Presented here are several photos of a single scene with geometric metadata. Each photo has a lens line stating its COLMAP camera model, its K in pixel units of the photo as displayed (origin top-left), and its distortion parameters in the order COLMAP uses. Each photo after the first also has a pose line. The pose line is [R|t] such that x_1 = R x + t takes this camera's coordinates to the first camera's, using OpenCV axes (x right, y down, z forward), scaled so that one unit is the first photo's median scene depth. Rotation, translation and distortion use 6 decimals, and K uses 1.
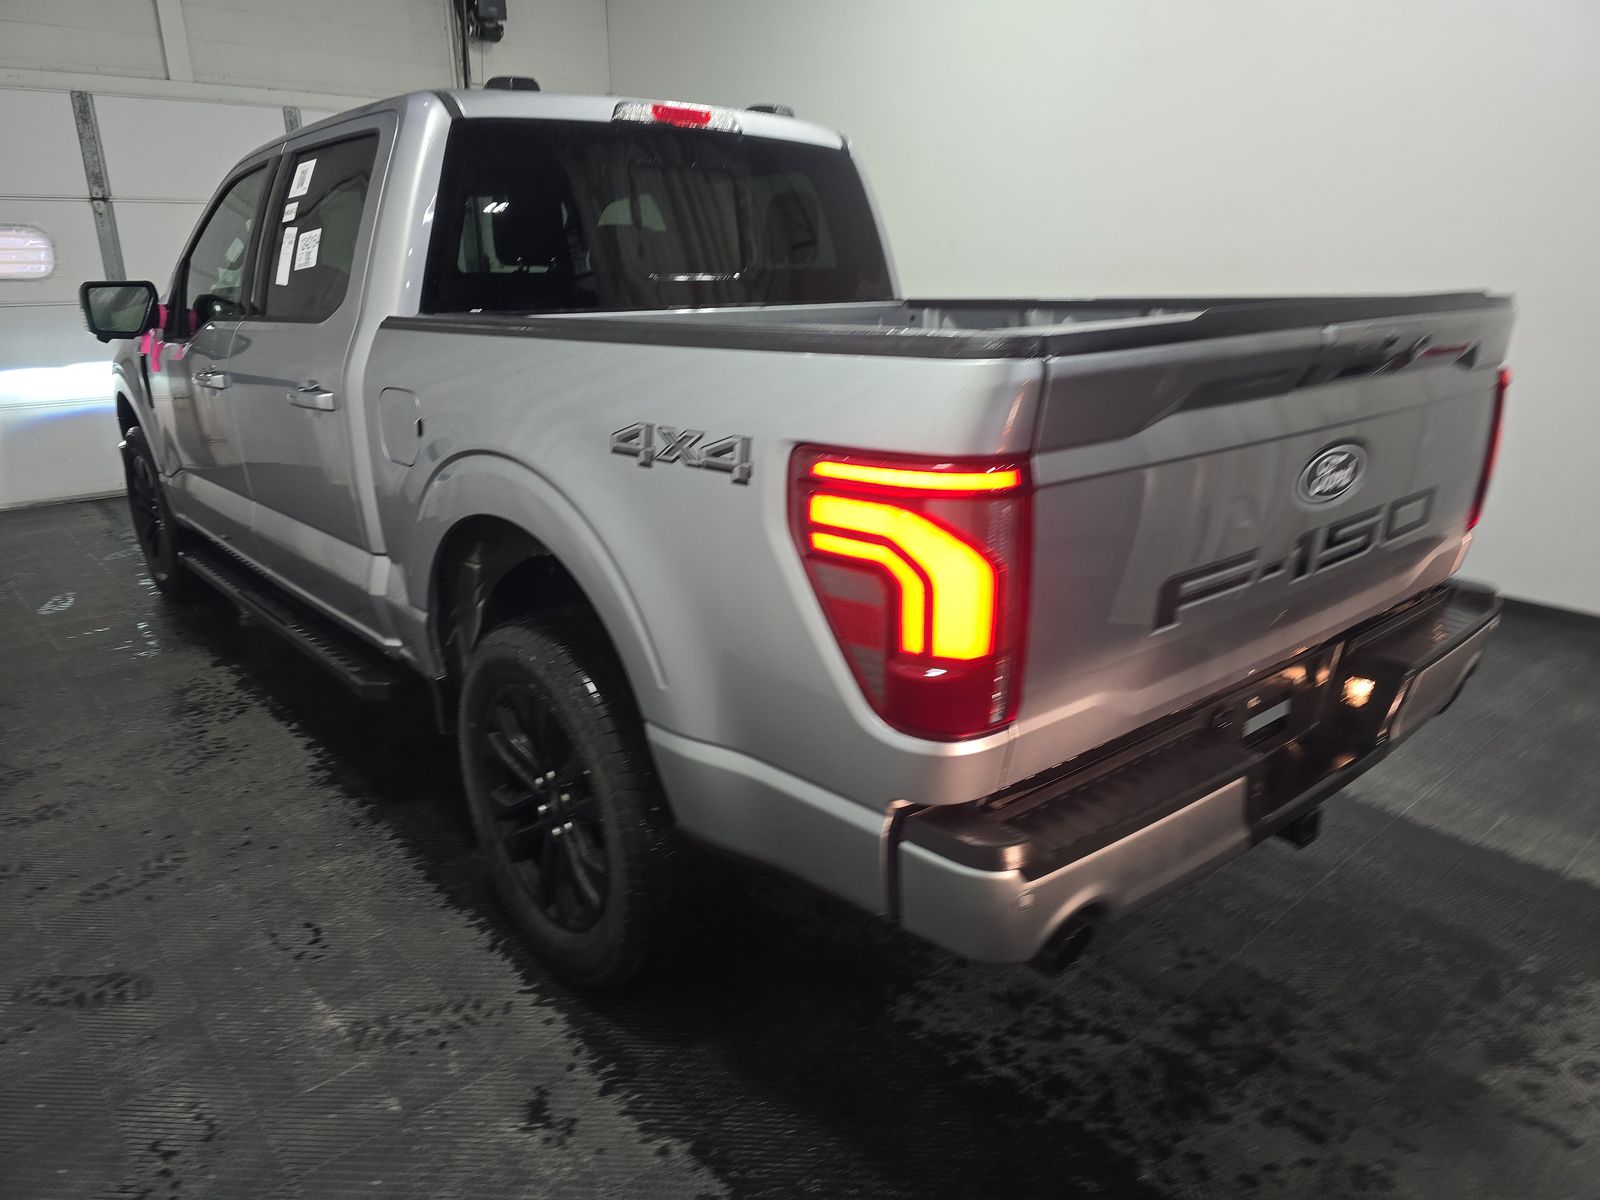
lens RADIAL K [[1043.7, 0, 791.6], [0, 1043.7, 595.3], [0, 0, 1]] dist [0.021262, -0.003701]
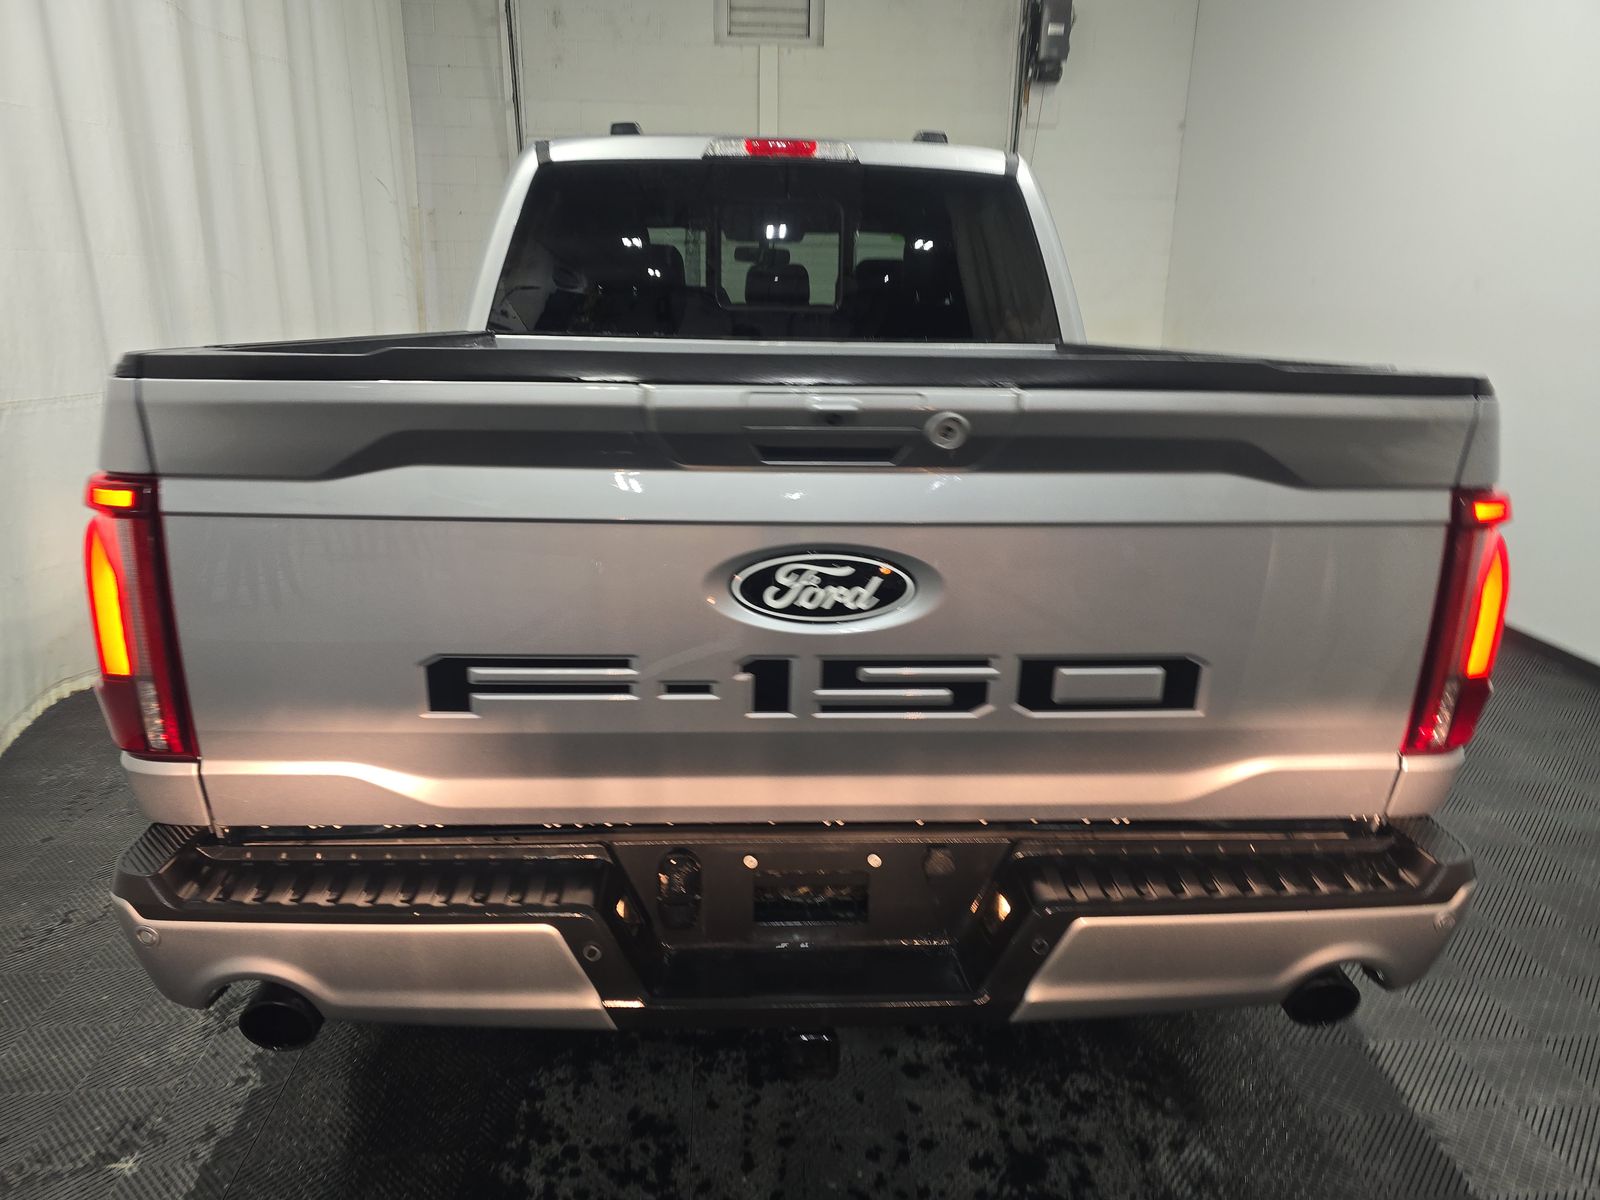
lens RADIAL K [[1043.7, 0, 791.6], [0, 1043.7, 595.3], [0, 0, 1]] dist [0.021262, -0.003701]
pose [[0.802509, 0.187096, -0.566546, 0.618024], [-0.205572, 0.978124, 0.031824, -0.087466], [0.560107, 0.090927, 0.823415, 0.256963]]
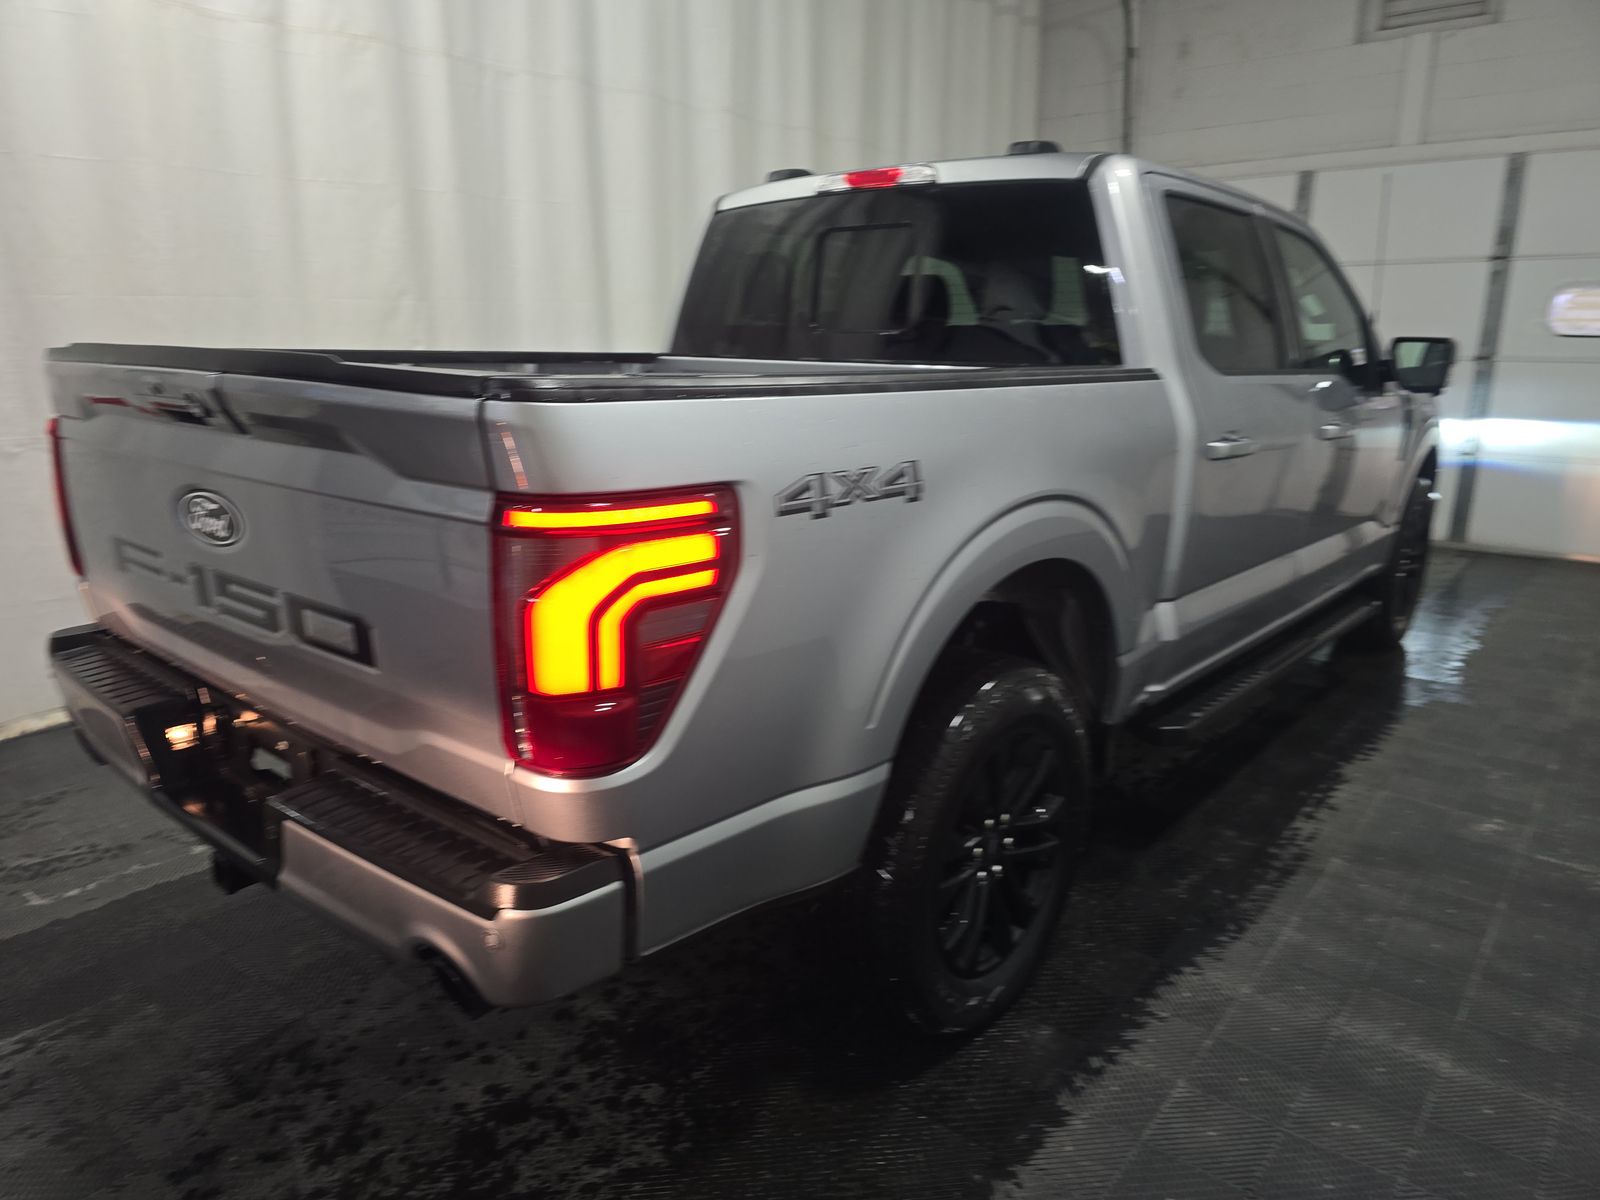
lens RADIAL K [[1043.7, 0, 791.6], [0, 1043.7, 595.3], [0, 0, 1]] dist [0.021262, -0.003701]
pose [[0.201409, 0.255609, -0.945568, 1.089295], [-0.307158, 0.933140, 0.186824, -0.278183], [0.930101, 0.252811, 0.266455, 0.863434]]
